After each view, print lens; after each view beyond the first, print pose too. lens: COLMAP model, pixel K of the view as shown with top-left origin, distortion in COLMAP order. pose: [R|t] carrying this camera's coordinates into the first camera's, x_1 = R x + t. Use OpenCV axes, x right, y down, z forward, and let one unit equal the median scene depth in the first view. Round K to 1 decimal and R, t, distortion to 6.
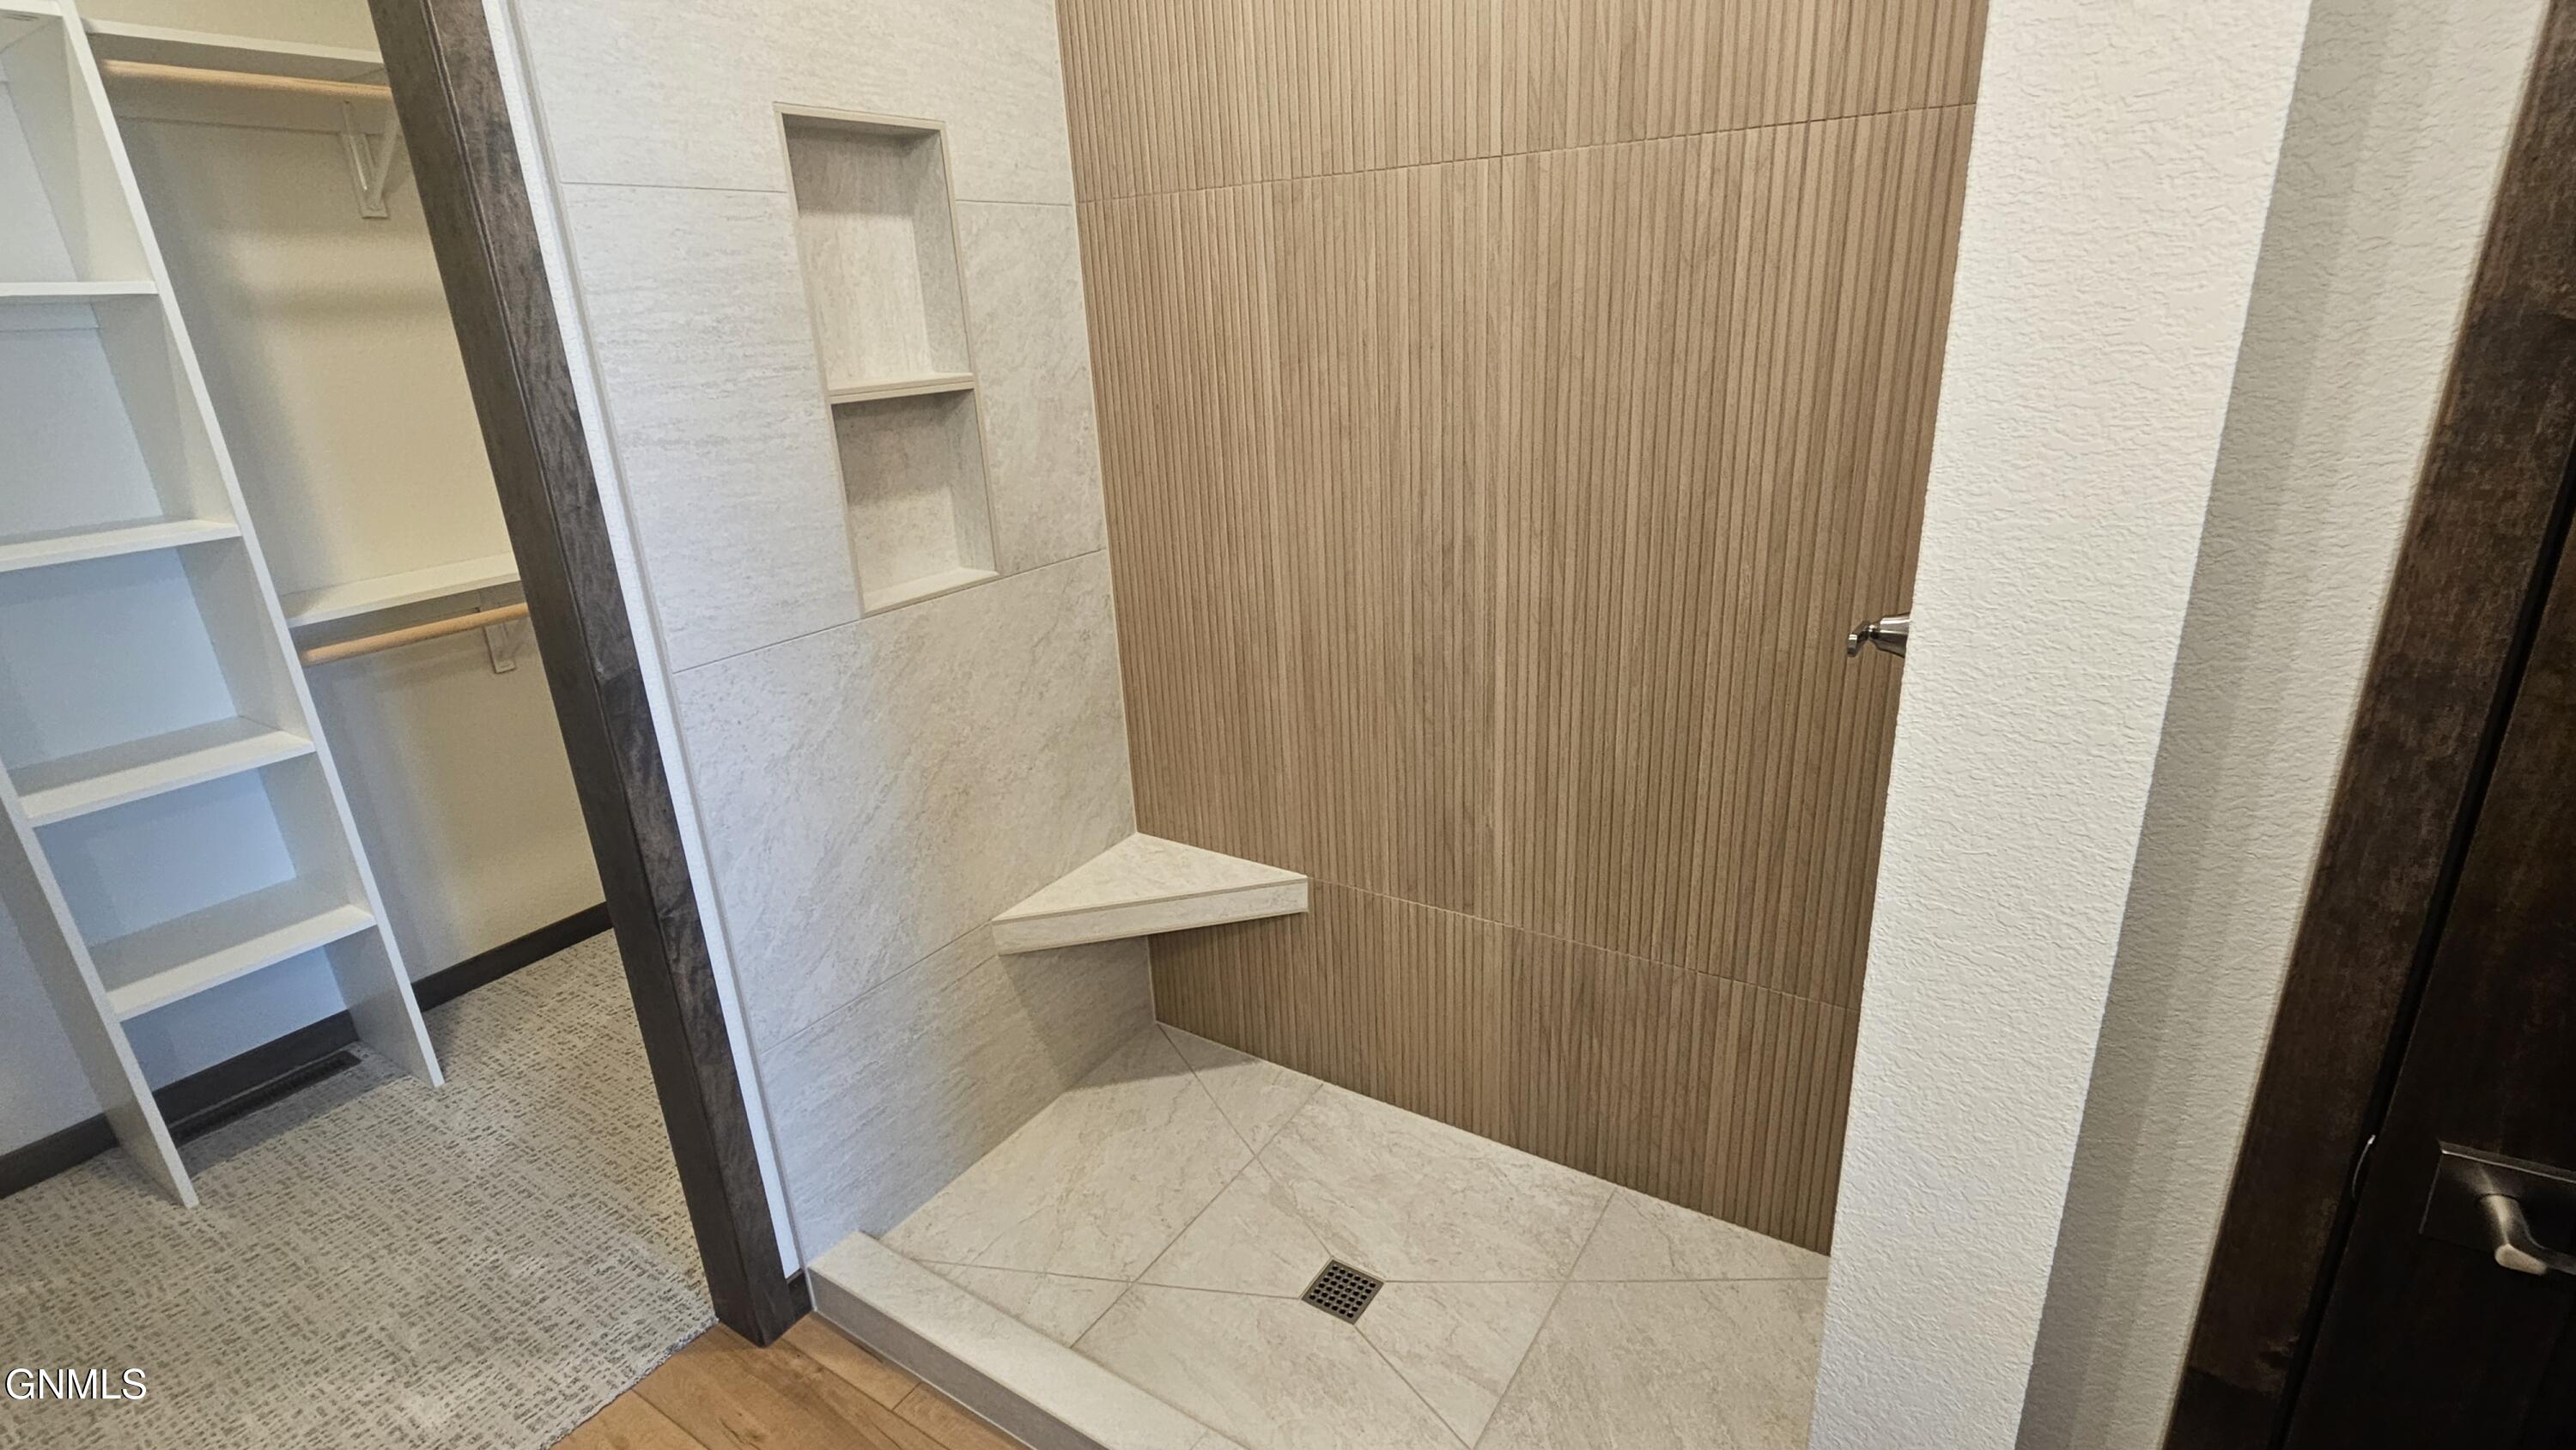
lens RADIAL K [[1216.8, 0, 1283.6], [0, 1216.8, 733.3], [0, 0, 1]] dist [-0.000889, 0.001361]
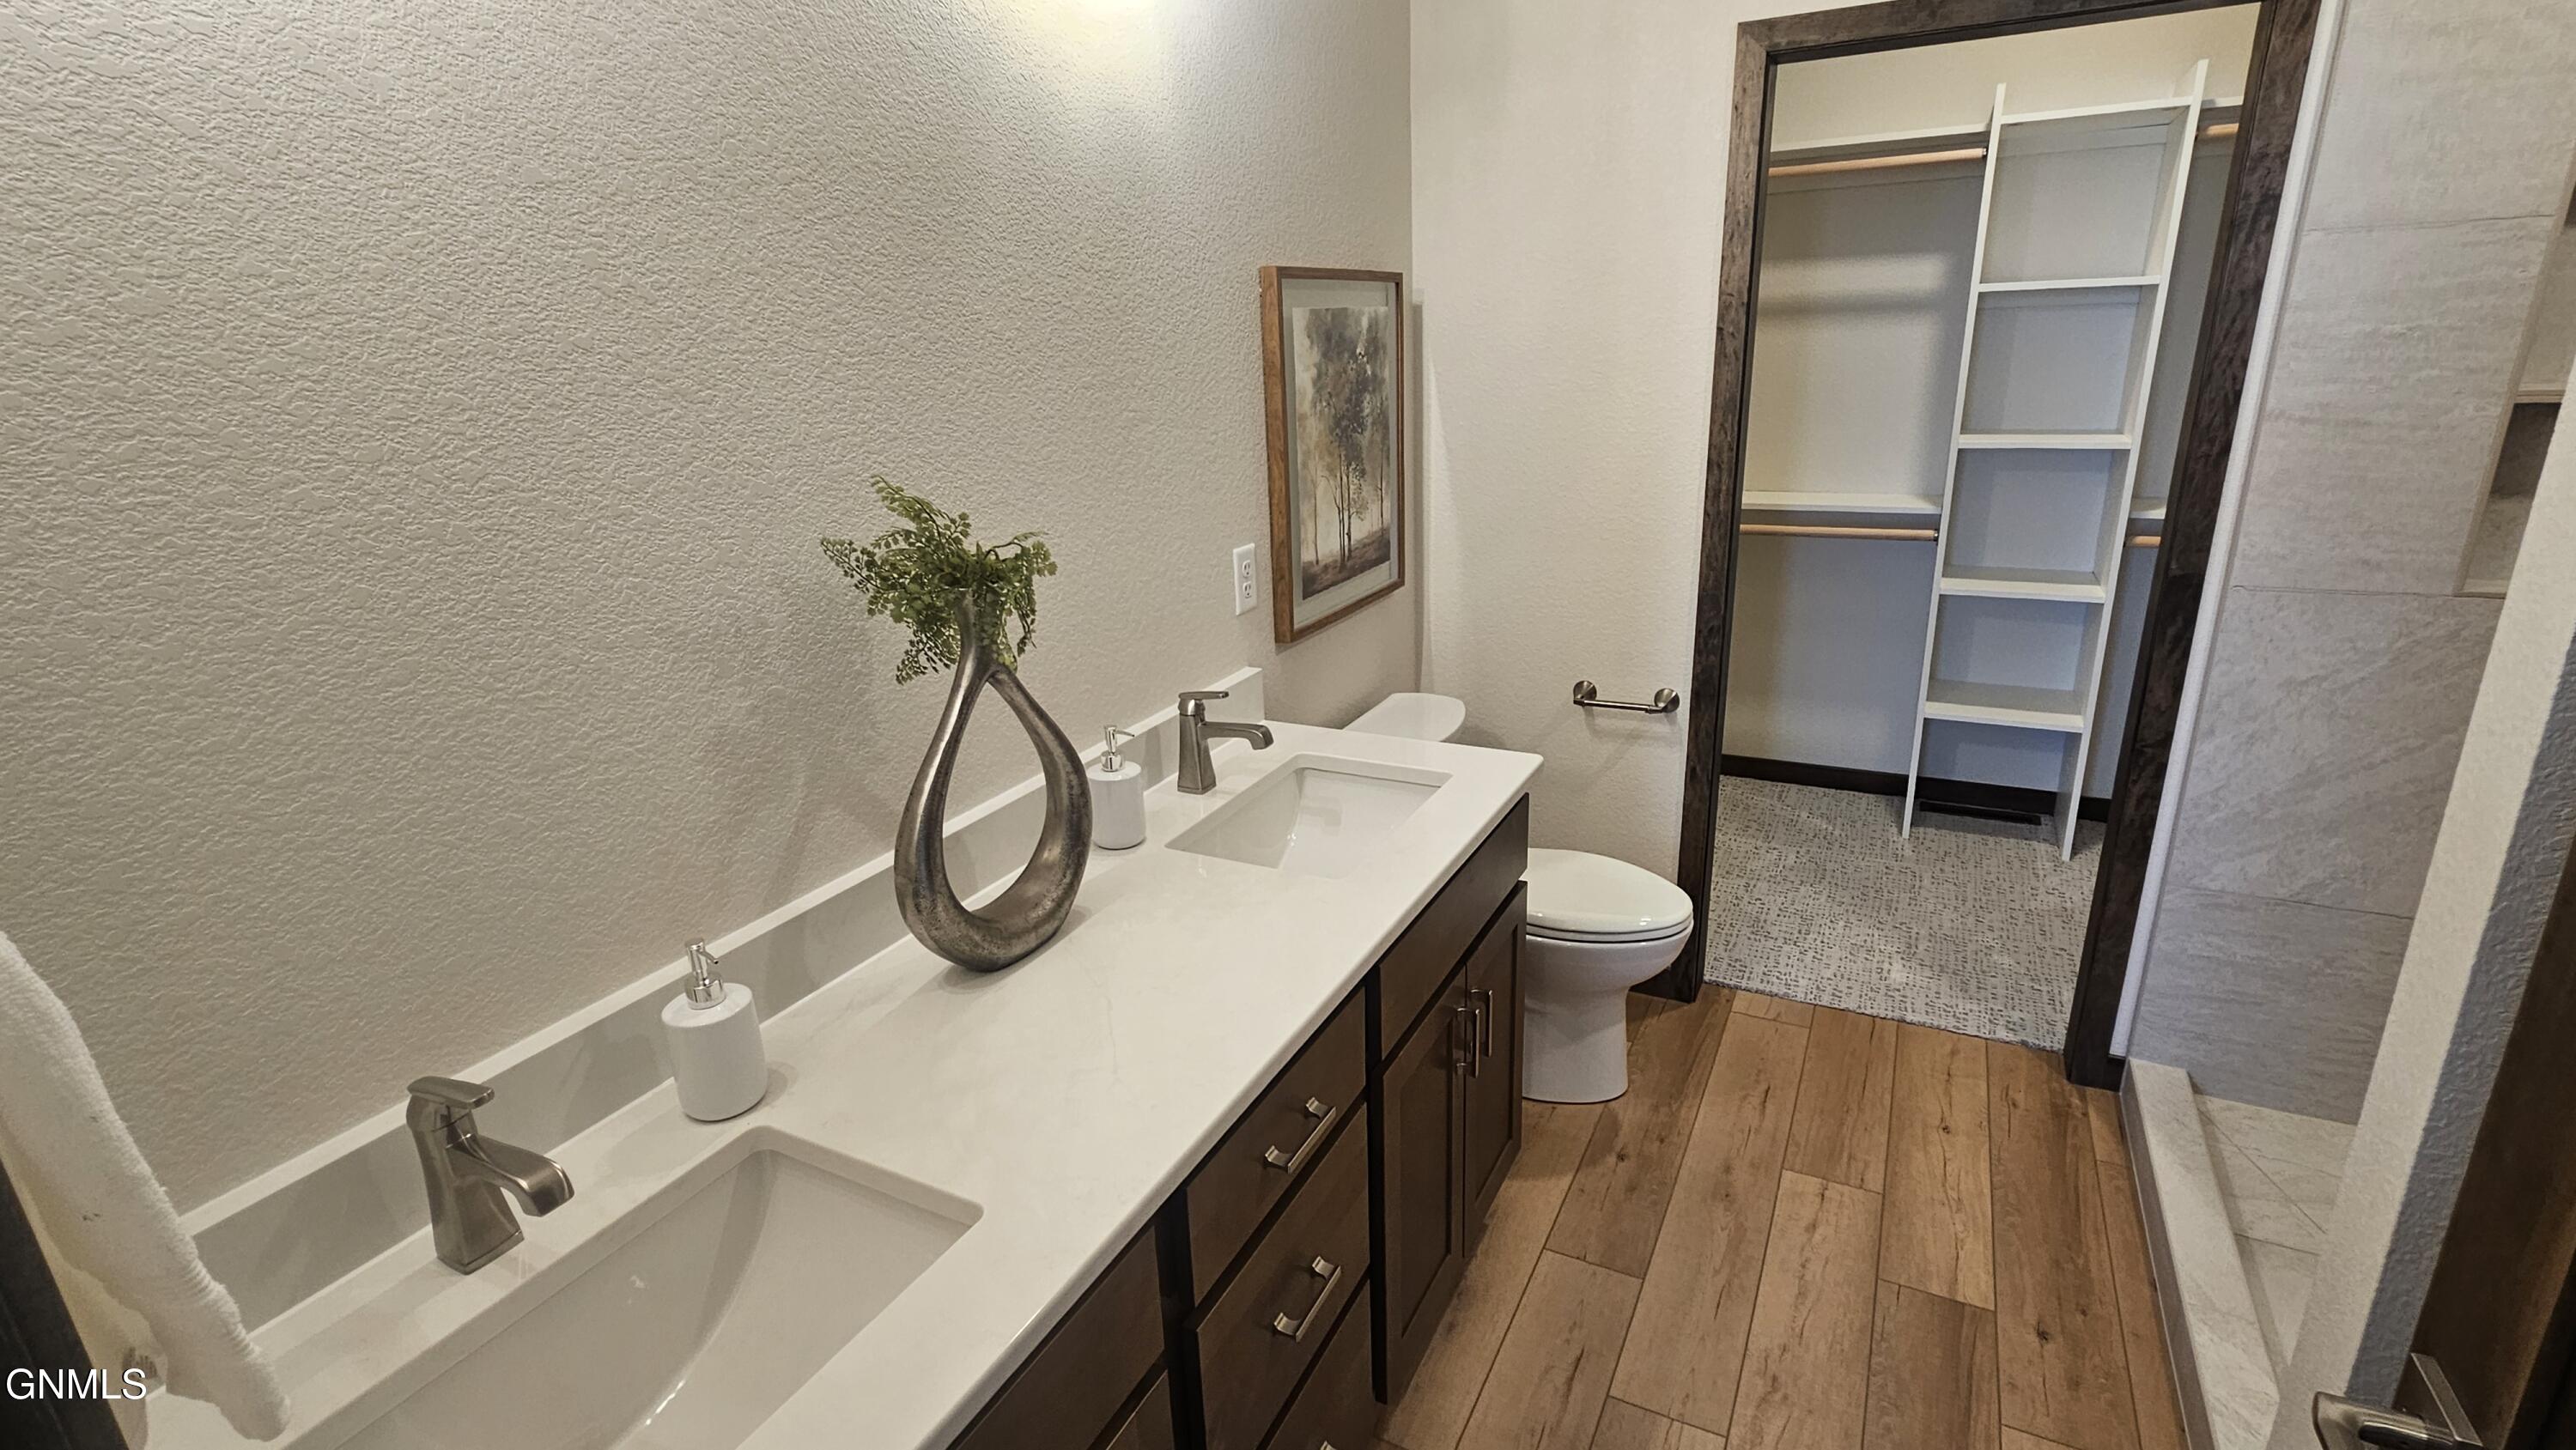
lens RADIAL K [[1216.8, 0, 1286.6], [0, 1216.8, 735.5], [0, 0, 1]] dist [-0.000889, 0.001361]
pose [[0.097364, 0.359586, -0.928019, 0.619295], [-0.304020, 0.898625, 0.316300, -0.007833], [0.947677, 0.251340, 0.196815, -0.196560]]
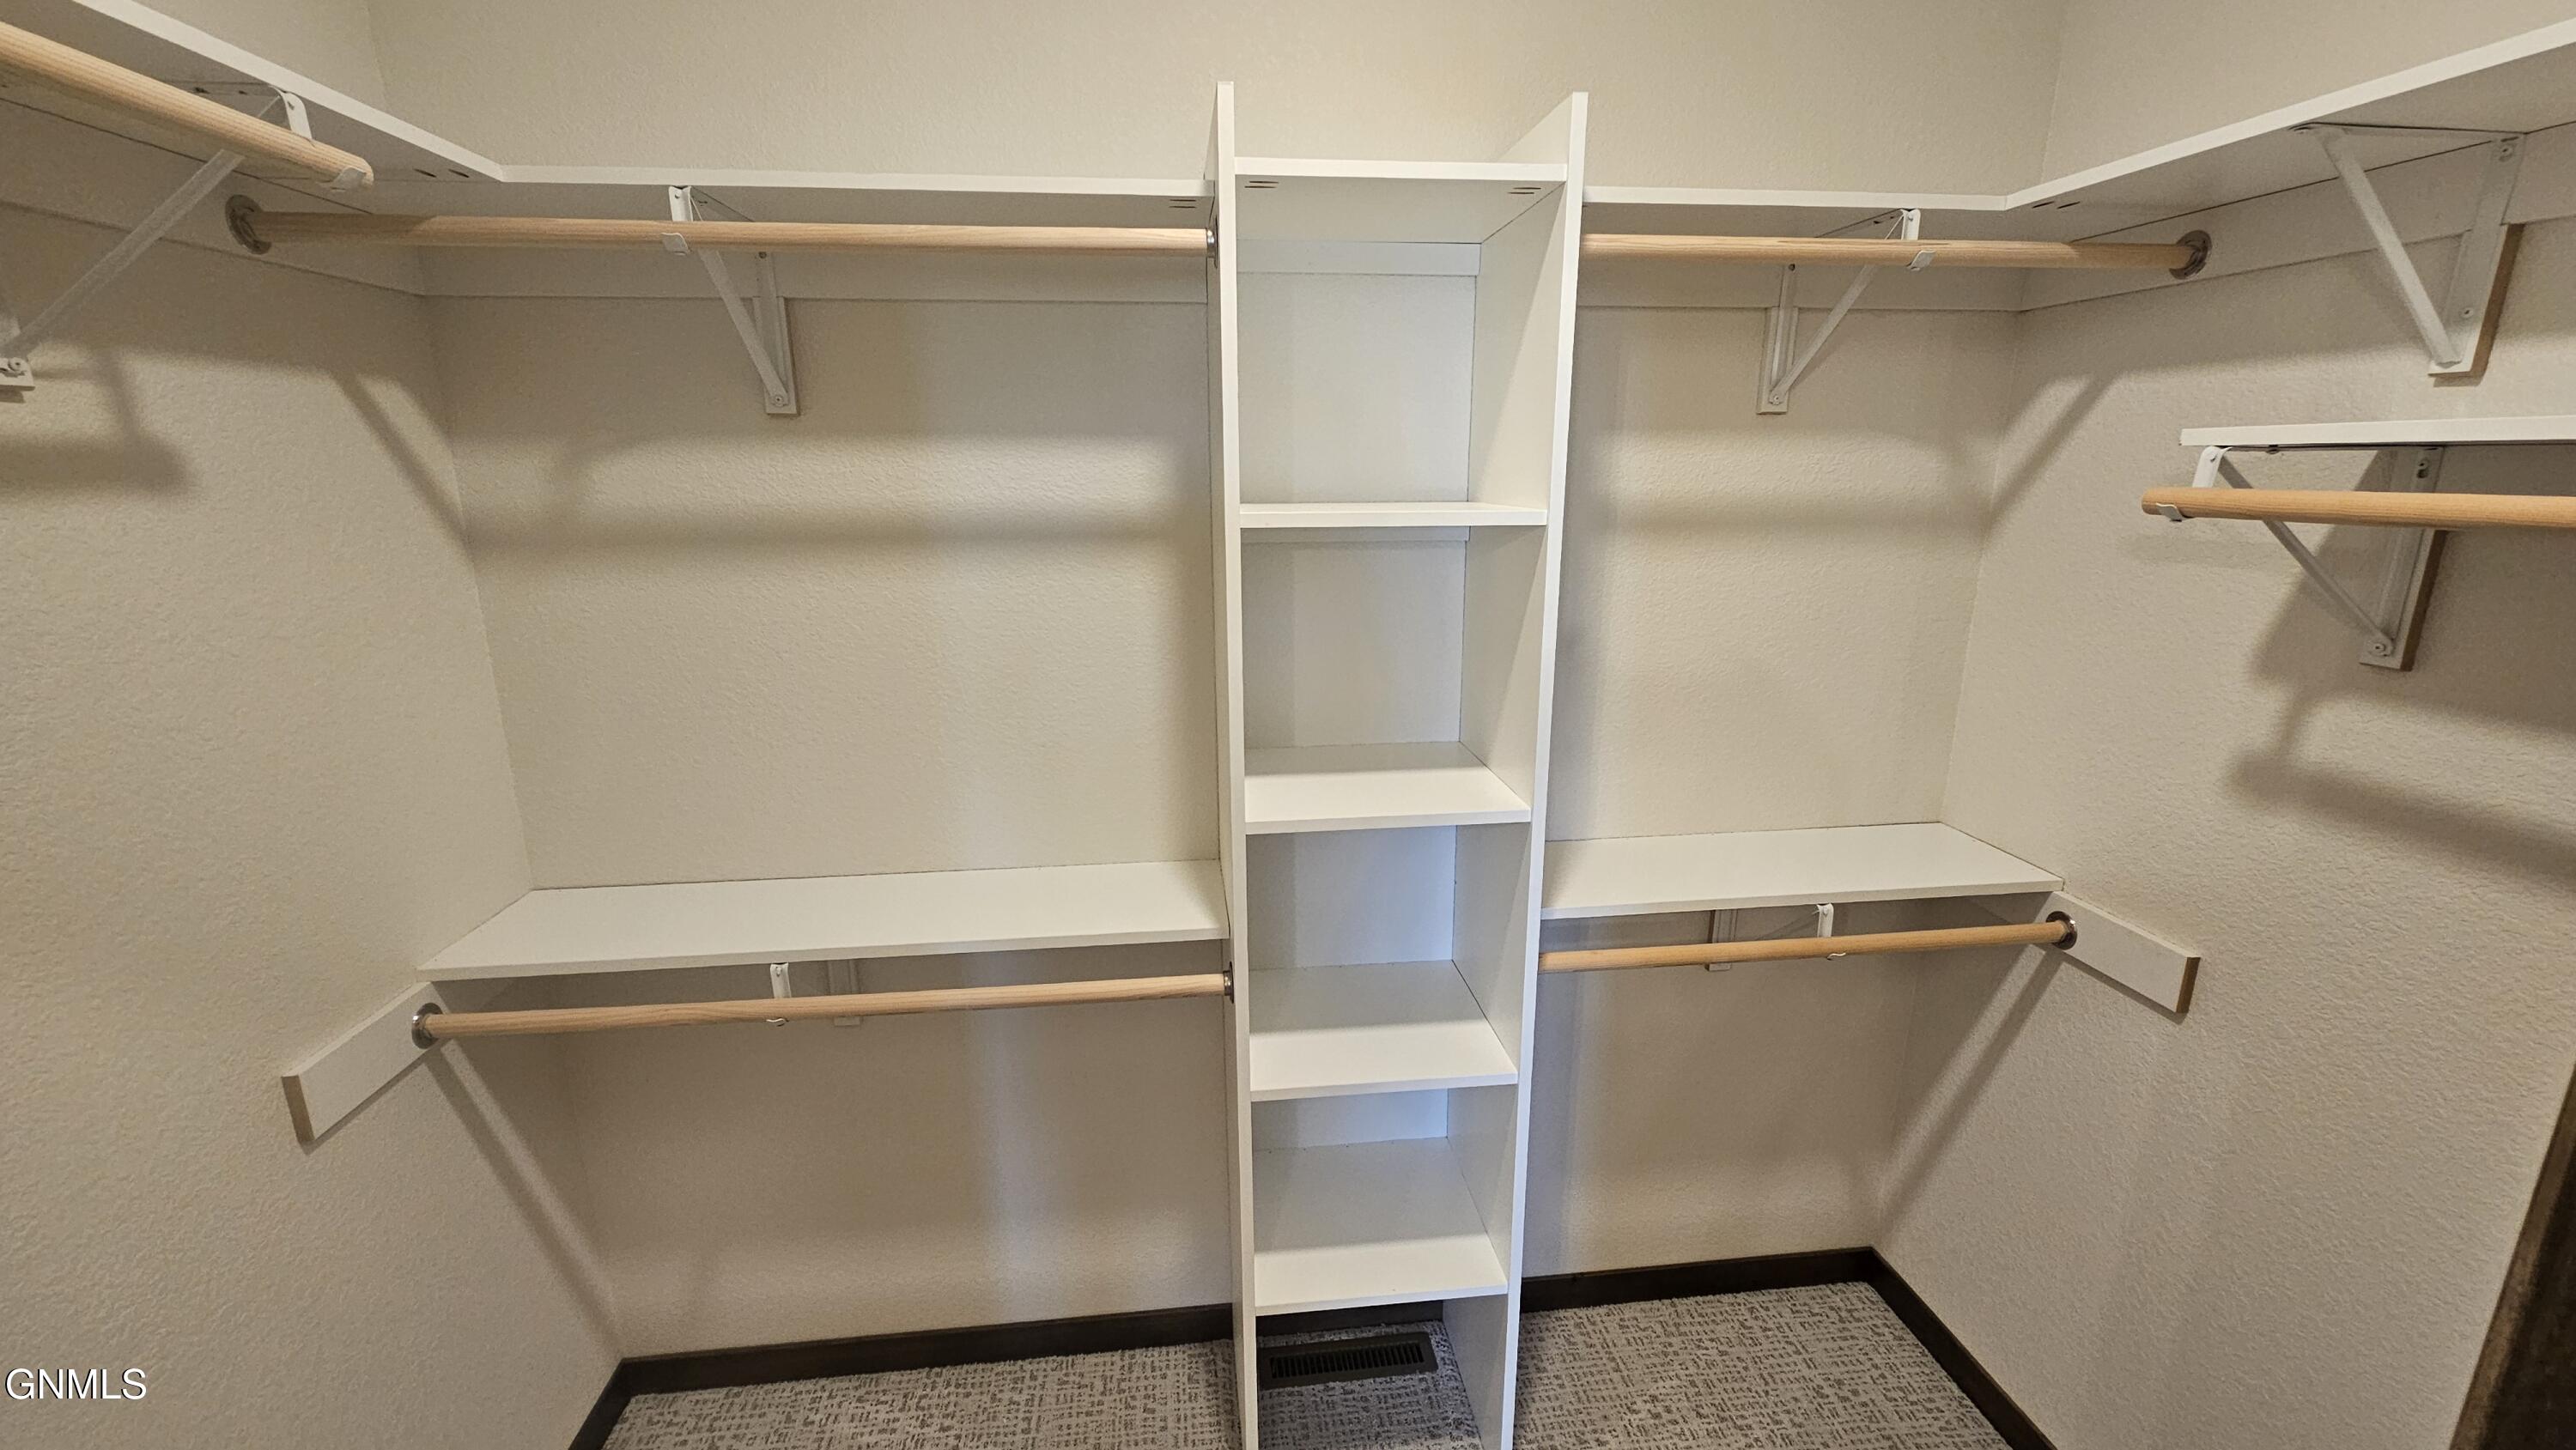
lens RADIAL K [[1057.1, 0, 1290.8], [0, 1057.1, 718.2], [0, 0, 1]] dist [-0.000927, -0.000108]
pose [[0.643351, 0.232644, -0.729367, -0.545650], [-0.285447, 0.956904, 0.053437, -0.249132], [0.710366, 0.173817, 0.682032, 0.477589]]
